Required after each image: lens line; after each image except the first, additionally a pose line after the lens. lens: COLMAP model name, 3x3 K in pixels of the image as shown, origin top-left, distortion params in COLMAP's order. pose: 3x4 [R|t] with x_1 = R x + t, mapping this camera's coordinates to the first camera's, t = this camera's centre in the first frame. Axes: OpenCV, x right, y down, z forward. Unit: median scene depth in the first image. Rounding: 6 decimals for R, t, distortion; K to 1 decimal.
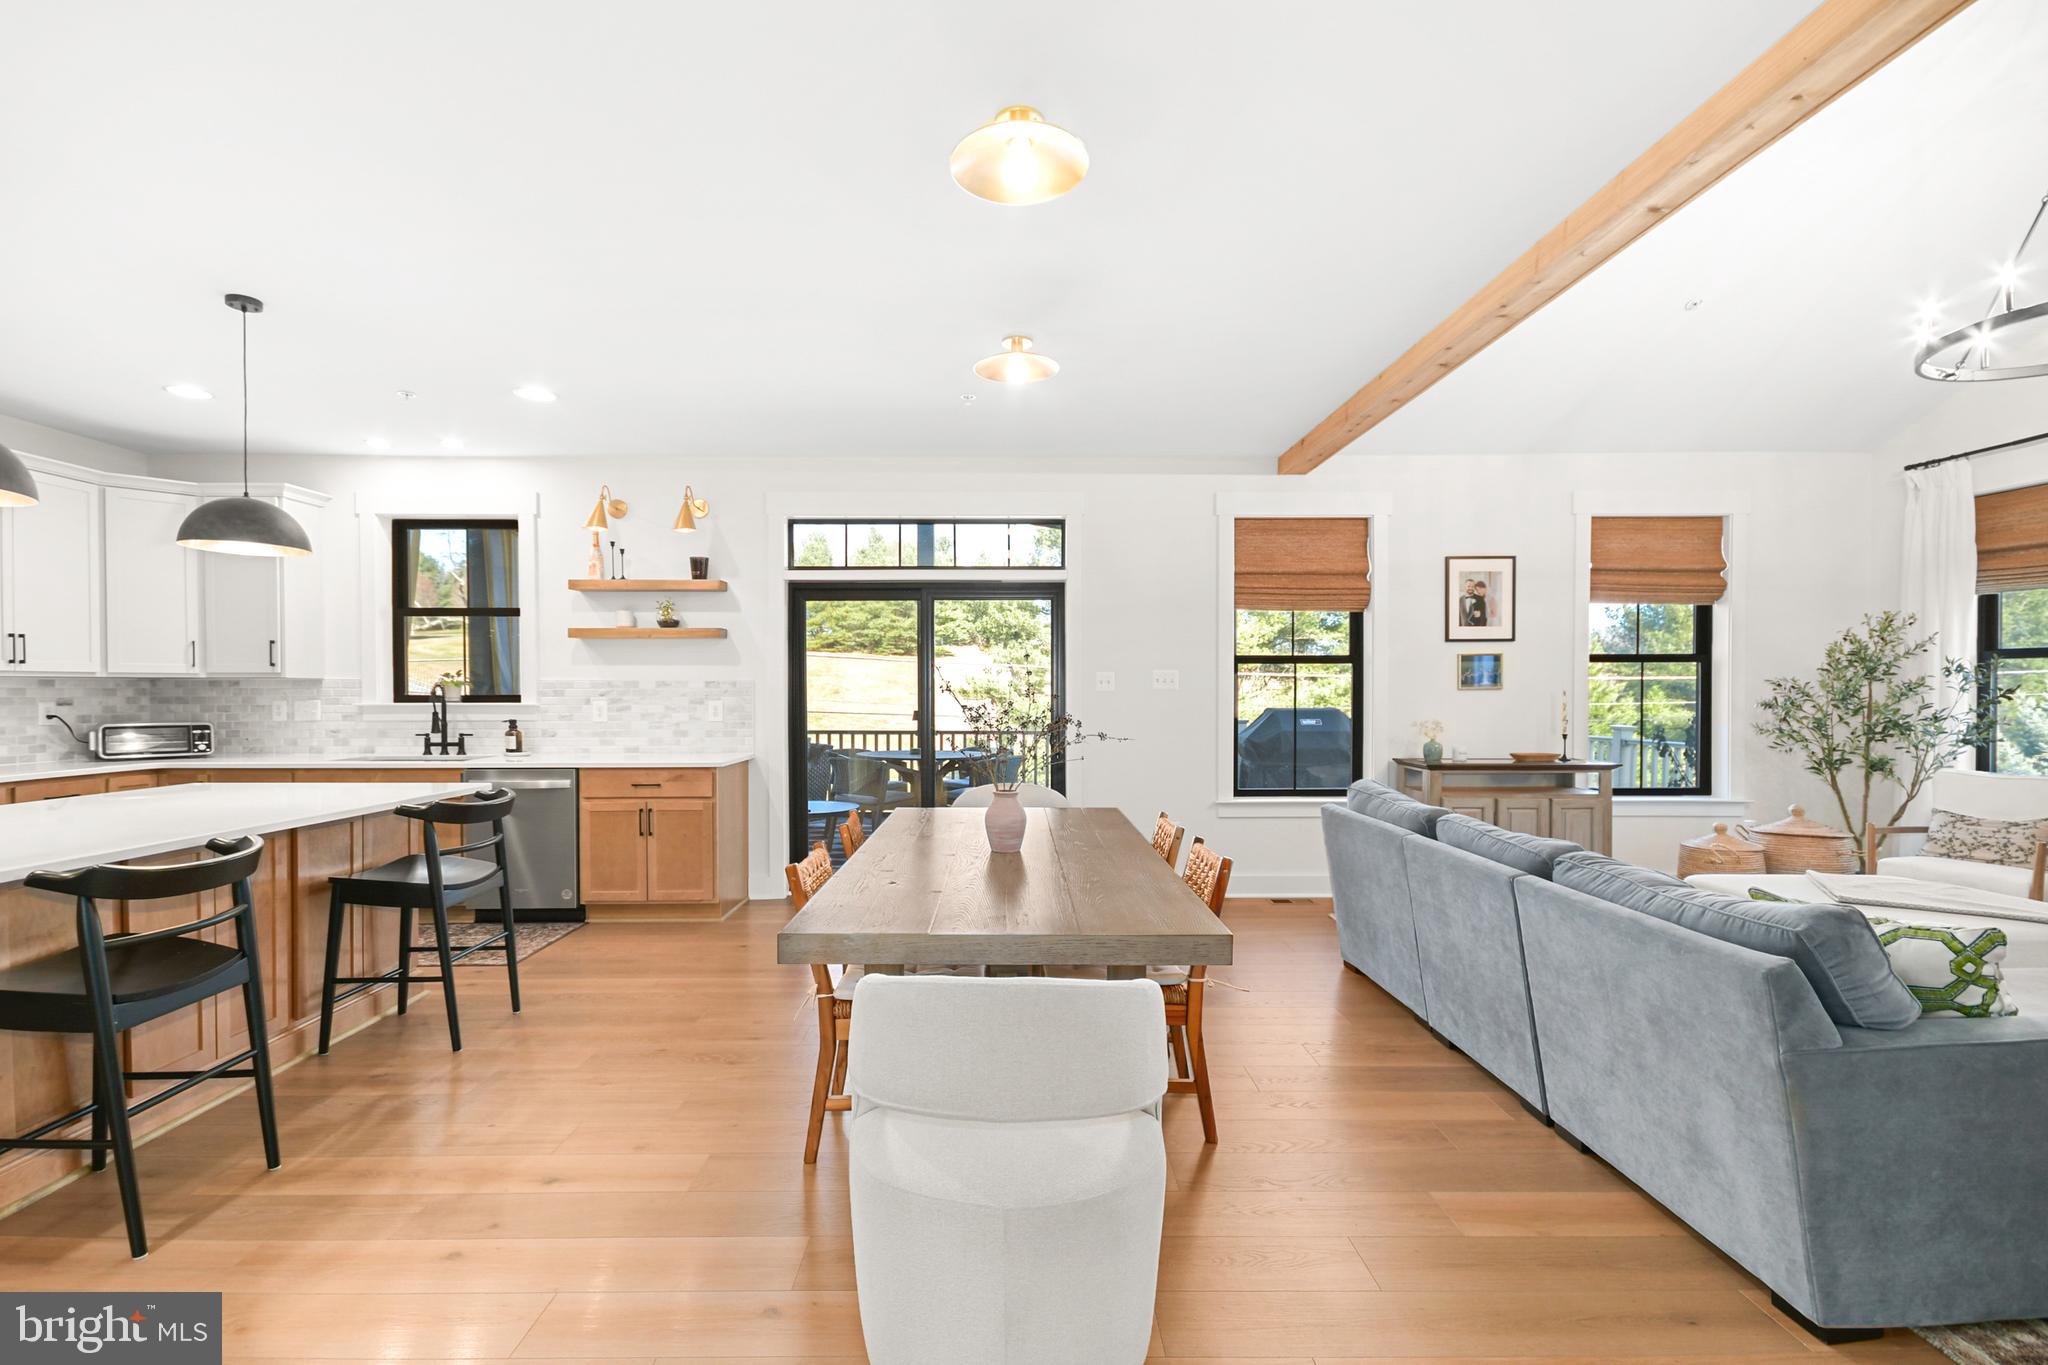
lens RADIAL K [[909.5, 0, 1014.9], [0, 909.5, 700.0], [0, 0, 1]] dist [0.009862, -0.000345]
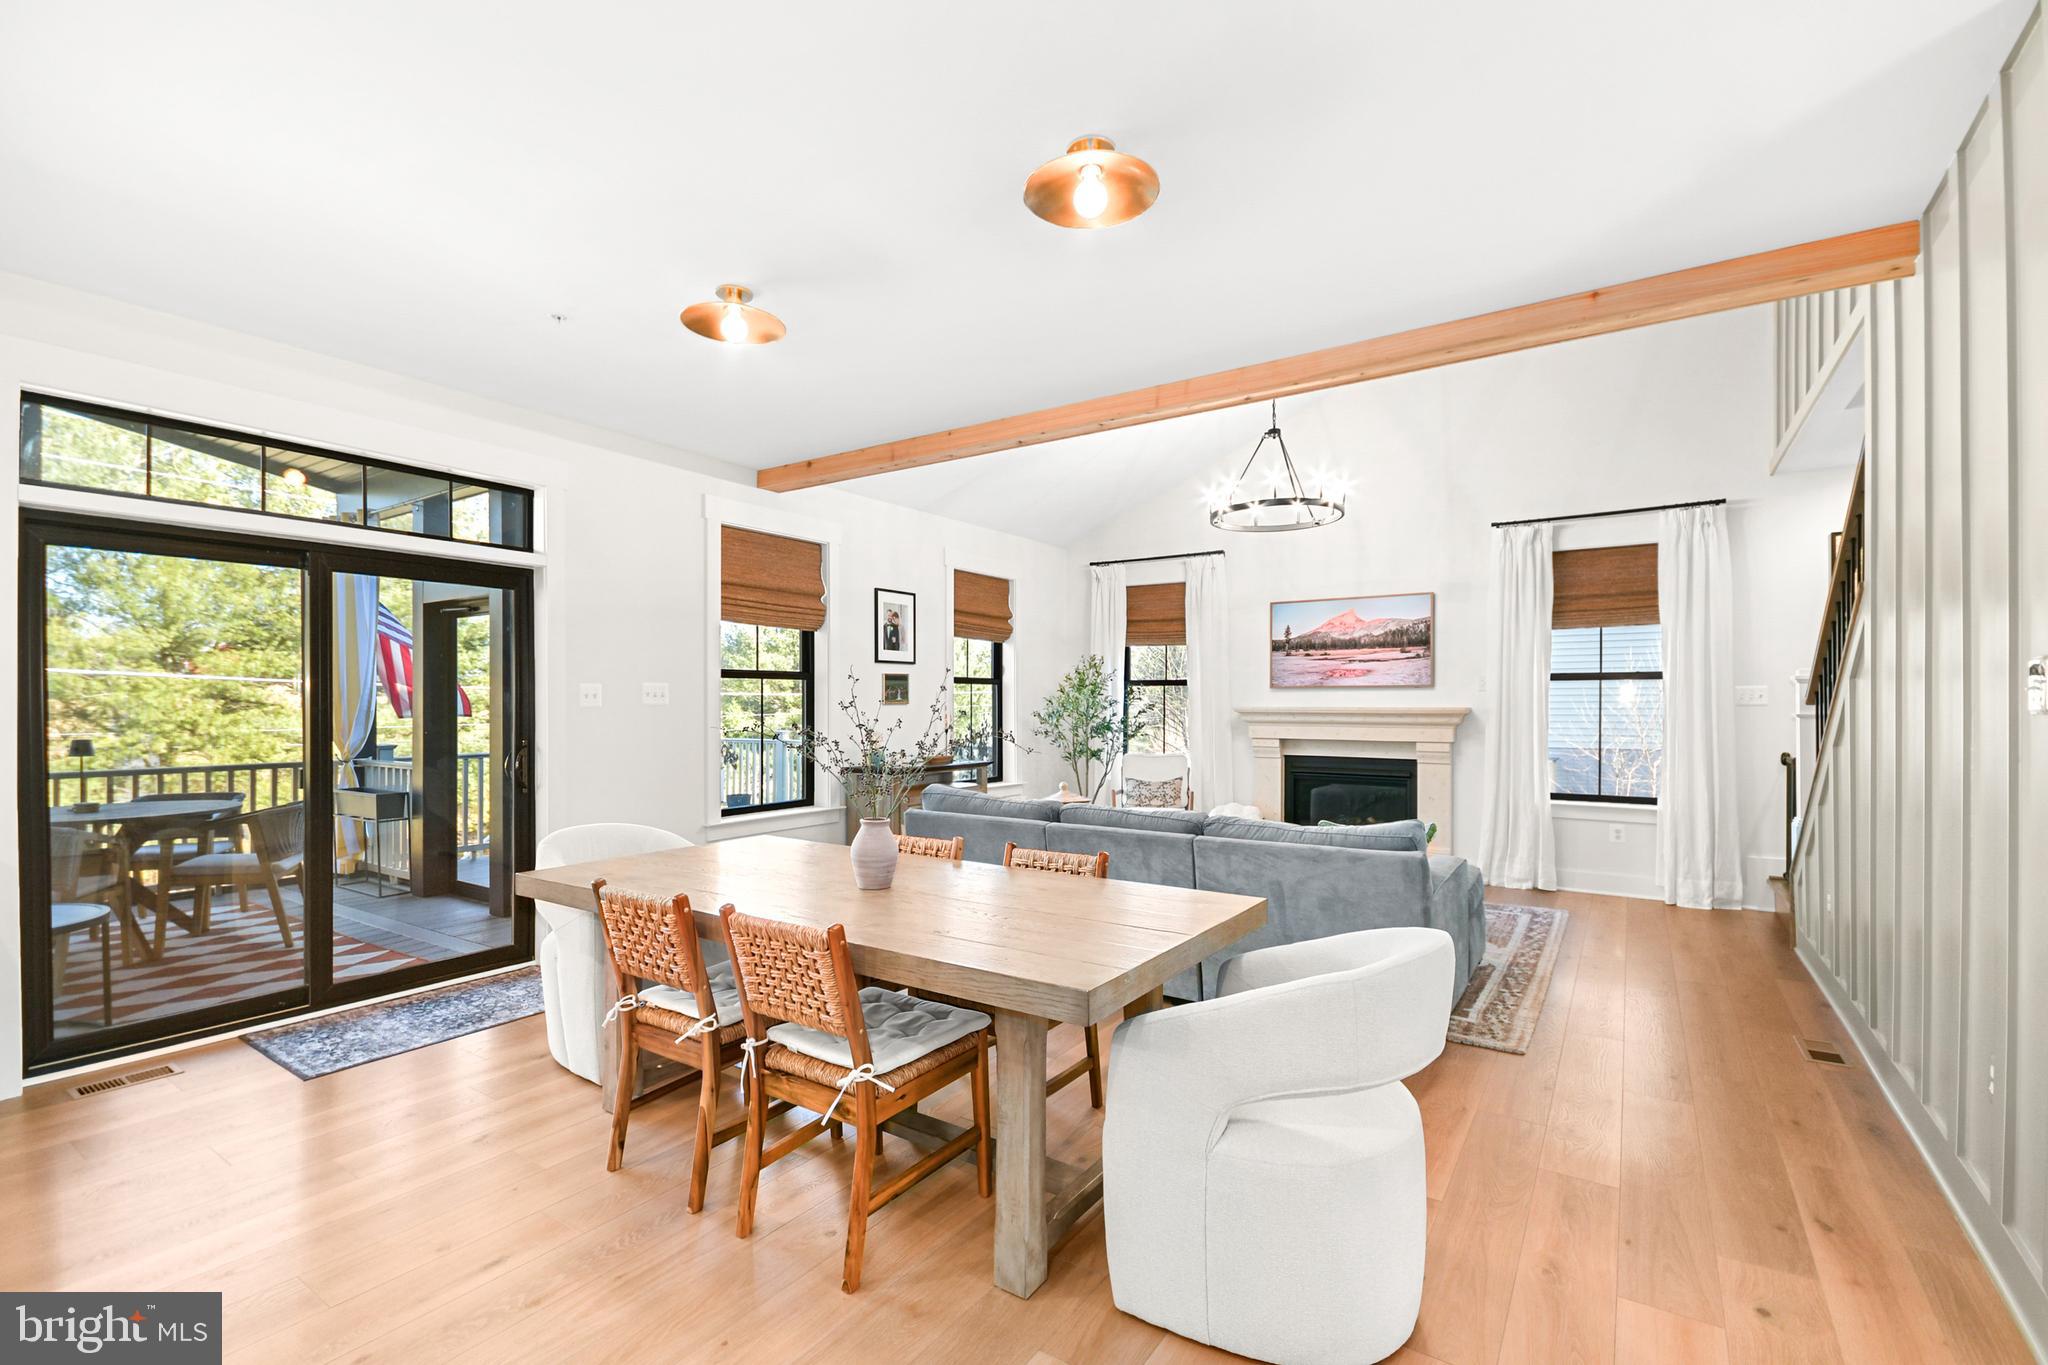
lens RADIAL K [[909.5, 0, 1014.9], [0, 909.5, 700.0], [0, 0, 1]] dist [0.009862, -0.000345]
pose [[0.570063, 0.003250, 0.821594, -0.377284], [0.008258, 0.999919, -0.009686, -0.004677], [-0.821559, 0.012306, 0.569990, 0.214523]]
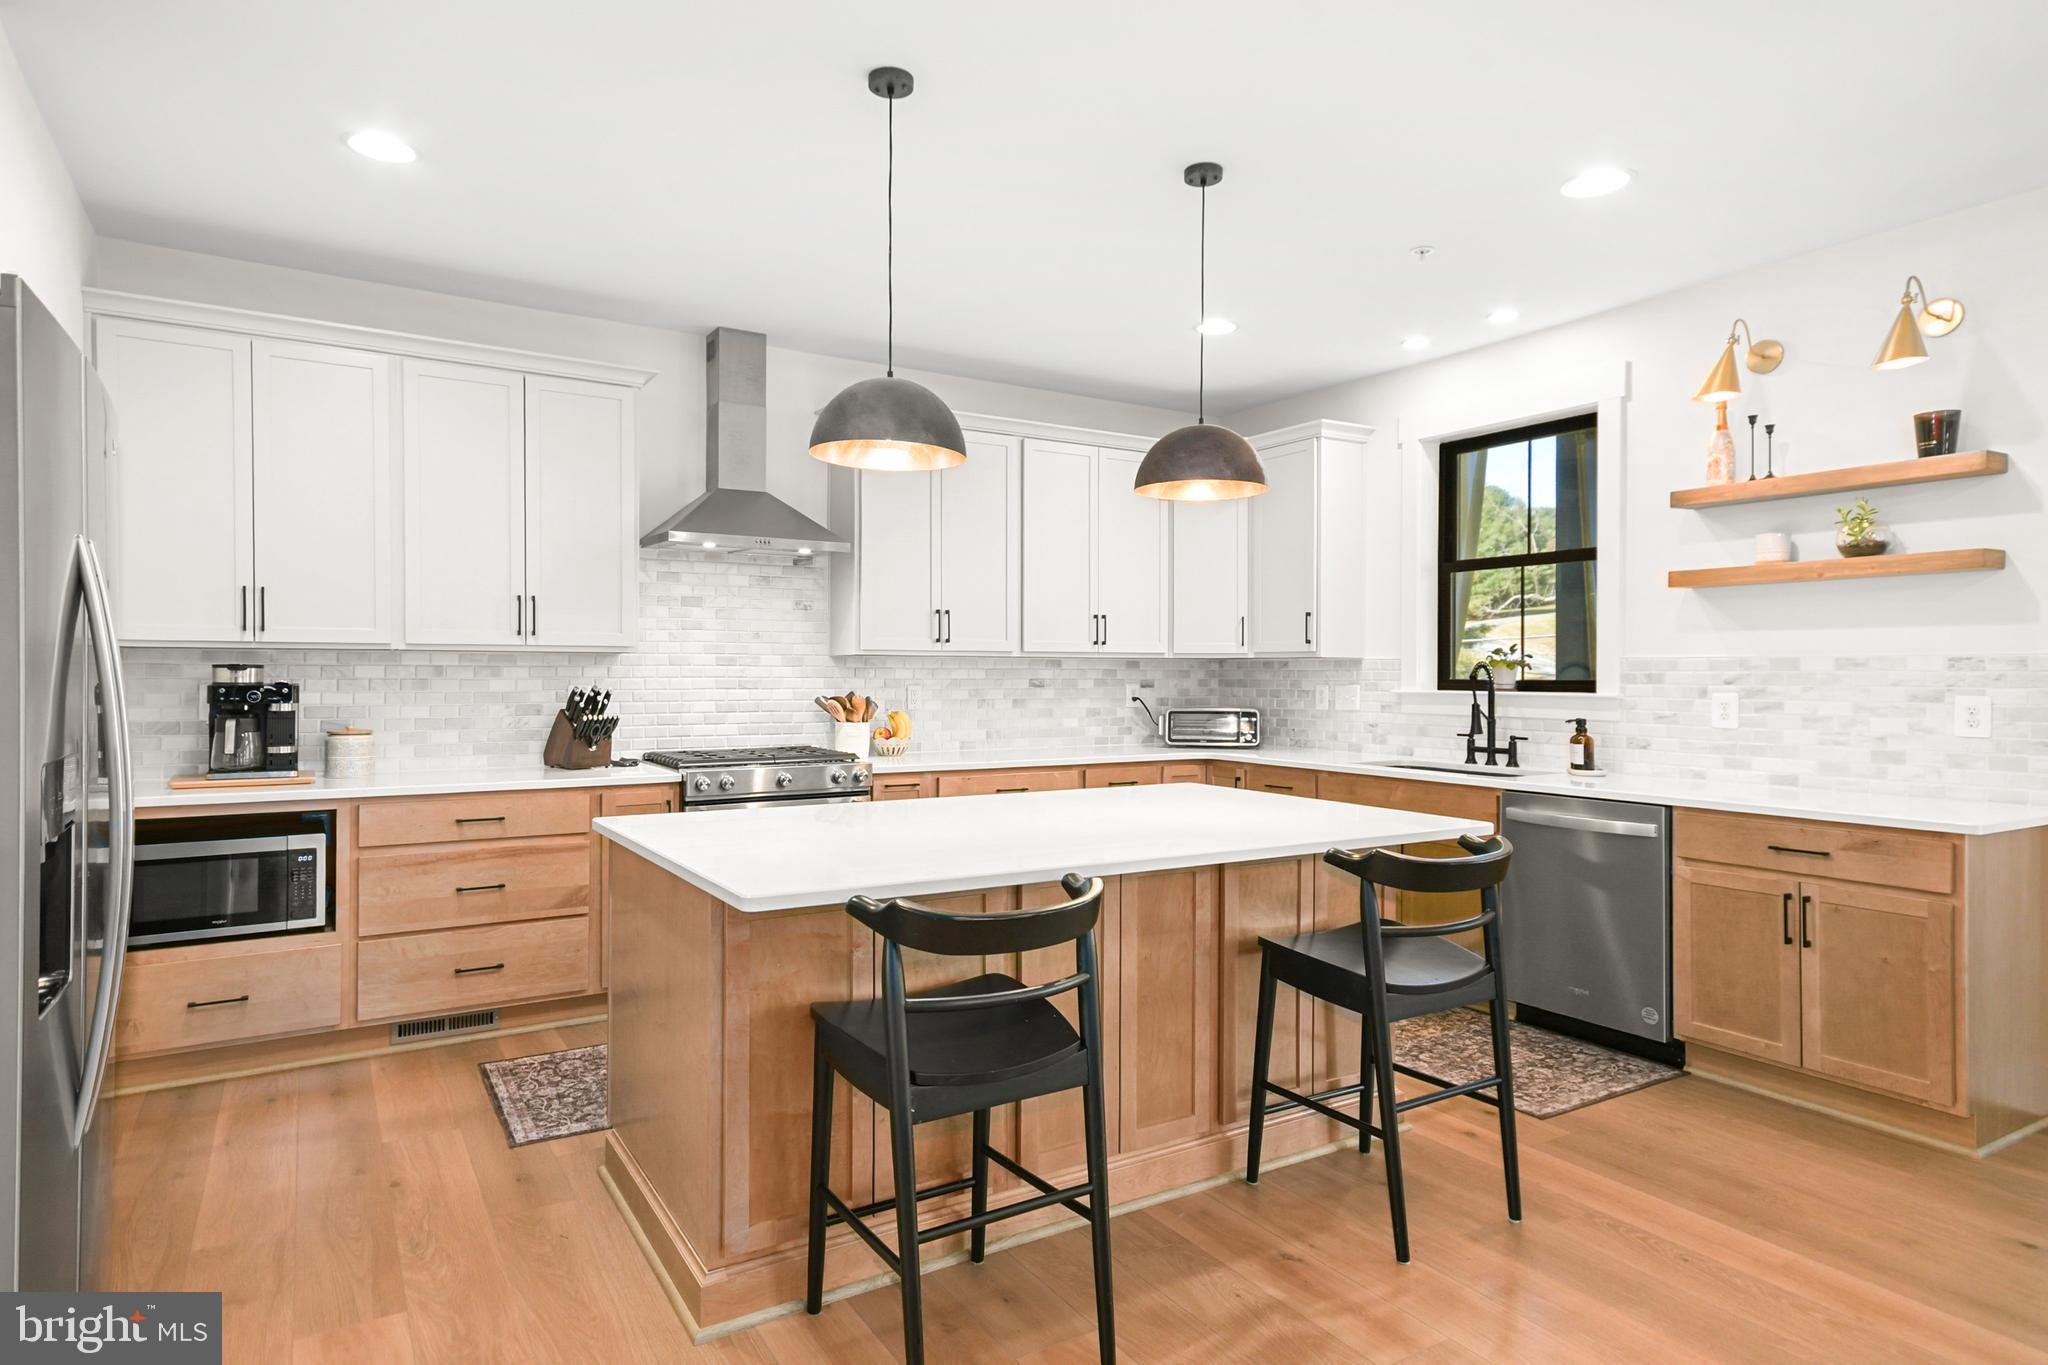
lens RADIAL K [[1151.9, 0, 1025.2], [0, 1151.9, 679.0], [0, 0, 1]] dist [0.033583, 0.002806]
pose [[0.515506, 0.007681, -0.856851, -0.045355], [-0.012988, 0.999915, 0.001150, -0.002615], [0.856787, 0.010536, 0.515562, 0.230639]]
